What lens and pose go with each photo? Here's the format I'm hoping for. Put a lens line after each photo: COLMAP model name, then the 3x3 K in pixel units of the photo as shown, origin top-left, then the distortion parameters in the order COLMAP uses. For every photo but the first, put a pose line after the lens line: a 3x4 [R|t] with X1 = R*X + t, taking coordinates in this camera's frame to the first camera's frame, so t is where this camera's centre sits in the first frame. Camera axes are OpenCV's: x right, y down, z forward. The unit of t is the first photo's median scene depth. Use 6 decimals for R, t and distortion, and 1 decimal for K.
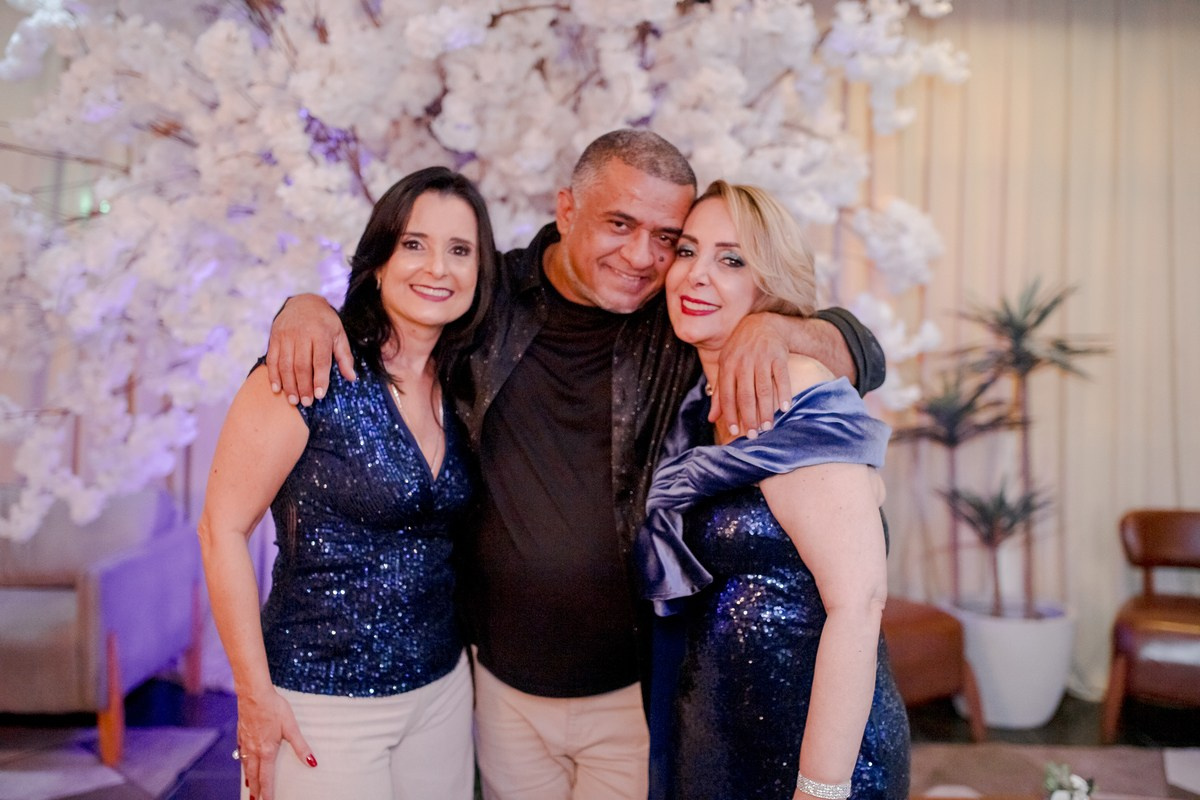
lens RADIAL K [[1165.2, 0, 600.0], [0, 1165.2, 400.0], [0, 0, 1]] dist [-0.071616, 0.122992]
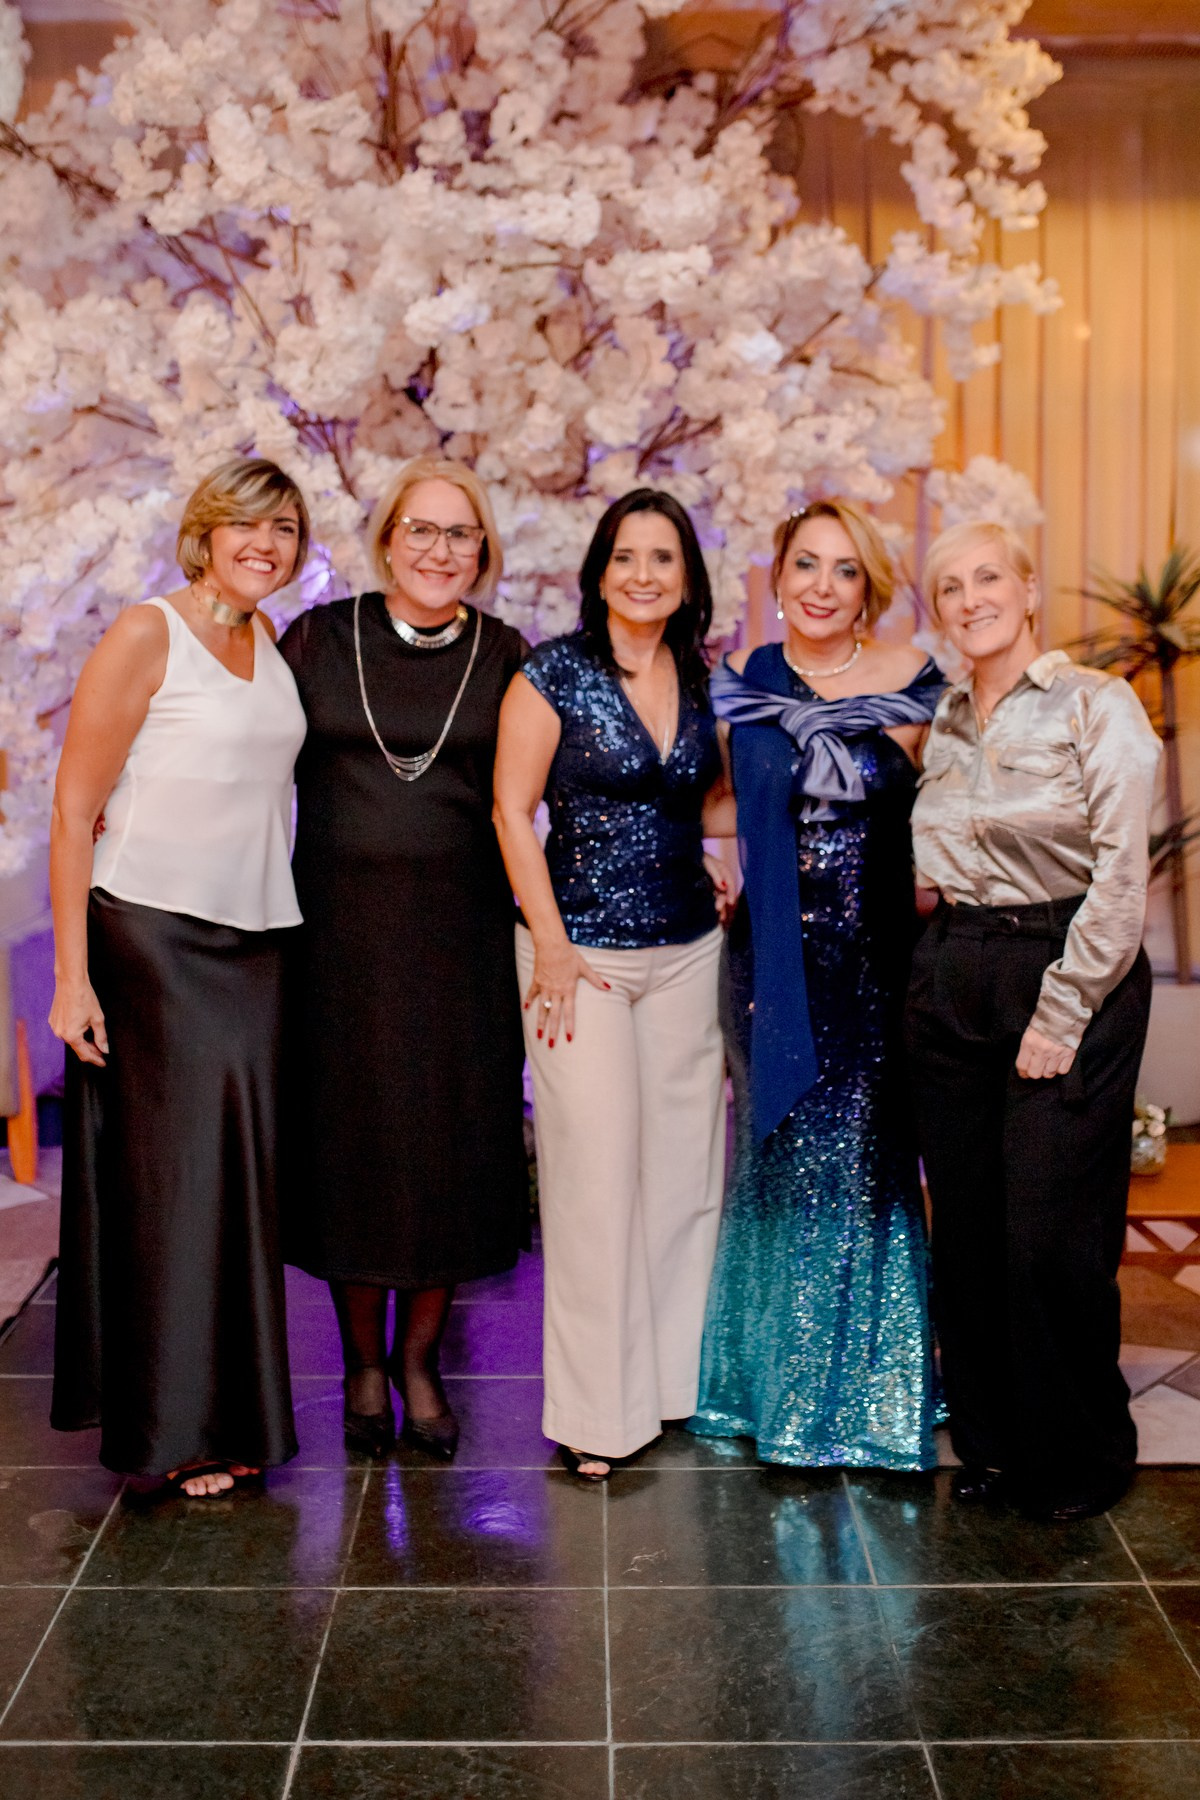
lens RADIAL K [[1994.0, 0, 558.7], [0, 1994.0, 764.2], [0, 0, 1]] dist [-0.044371, 0.044286]
pose [[0.999484, -0.026365, -0.018345, -0.021094], [0.026717, 0.999458, 0.019230, 0.007651], [0.017828, -0.019710, 0.999647, -0.472555]]
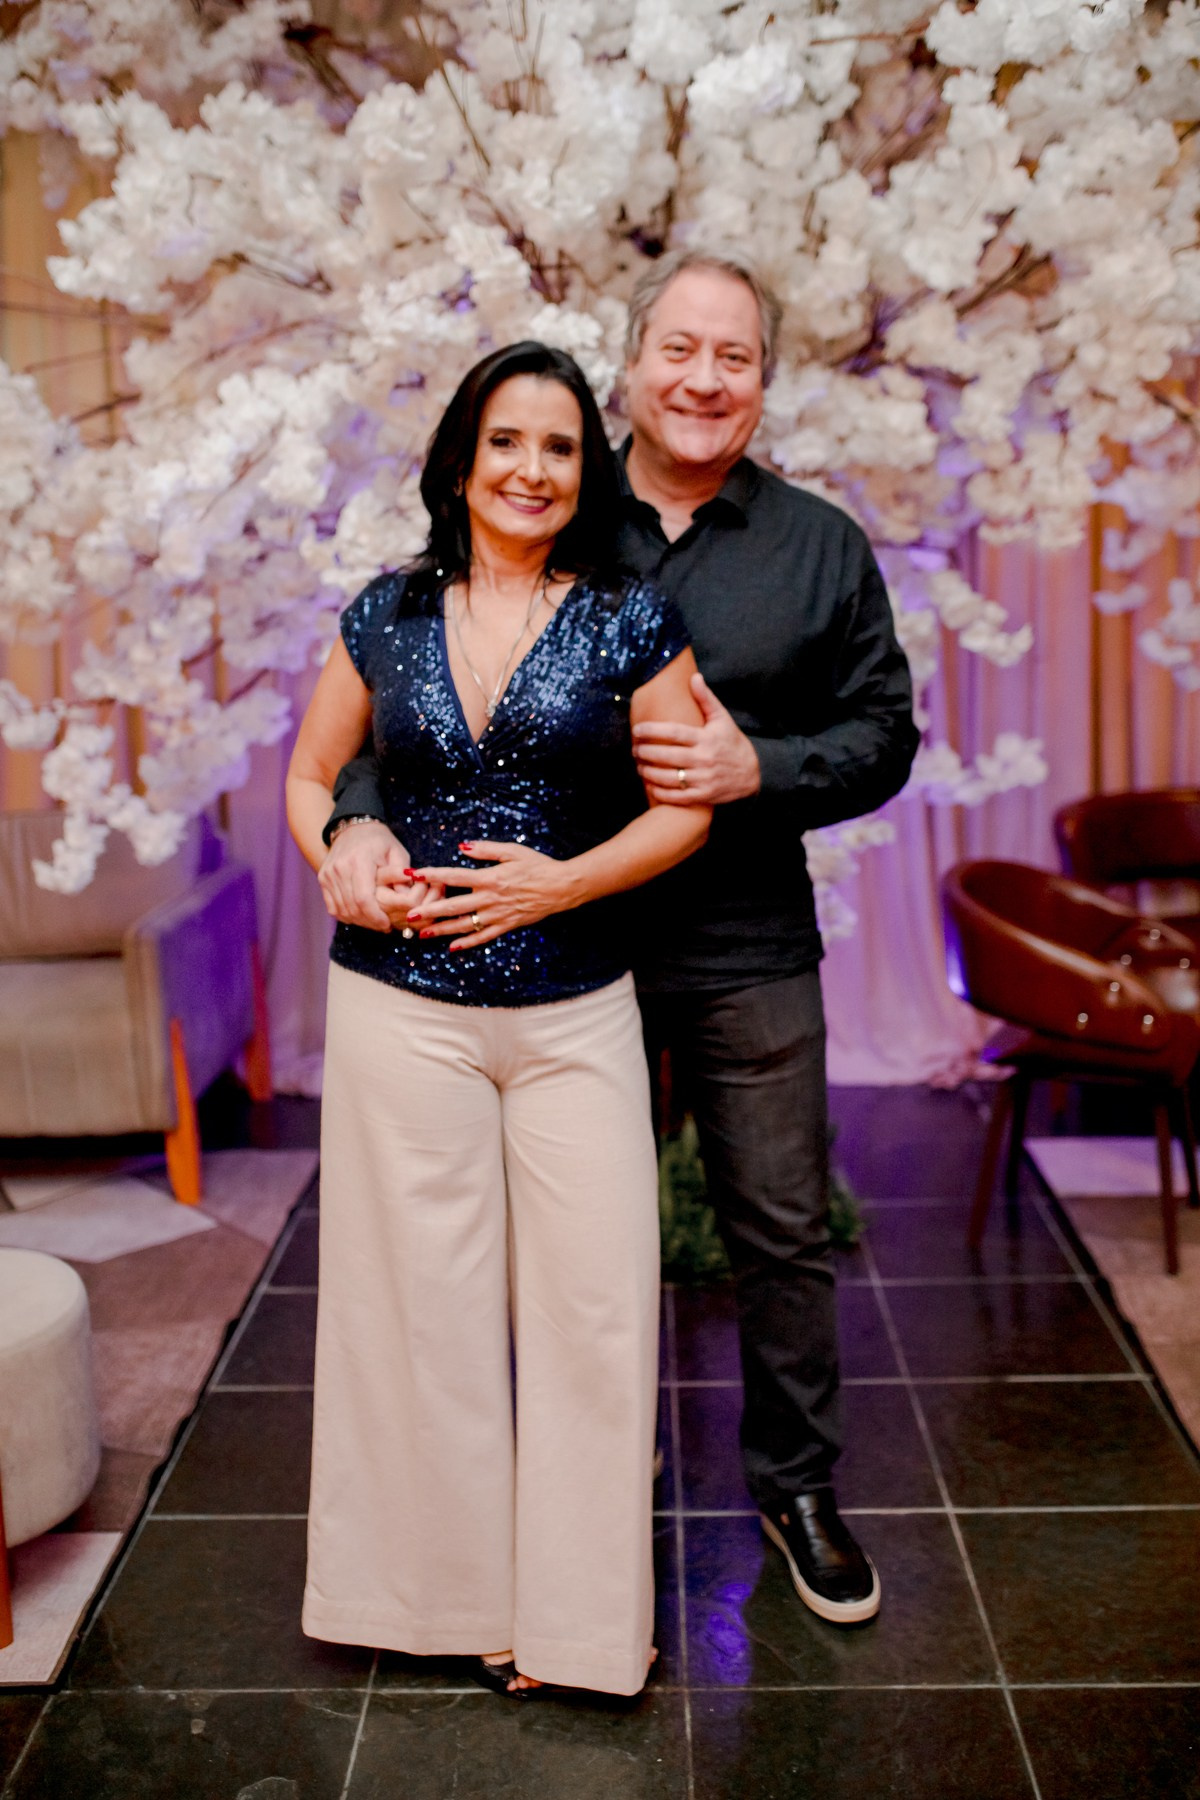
lens RADIAL K [[1747.8, 0, 600.0], [0, 1747.8, 900.0], [0, 0, 1]] dist [-0.071616, 0.122992]
pose [[0.998698, -0.038397, -0.033598, -0.163336], [0.042836, 0.988751, 0.143307, -0.009843], [0.027718, -0.144559, 0.989108, -0.017754]]
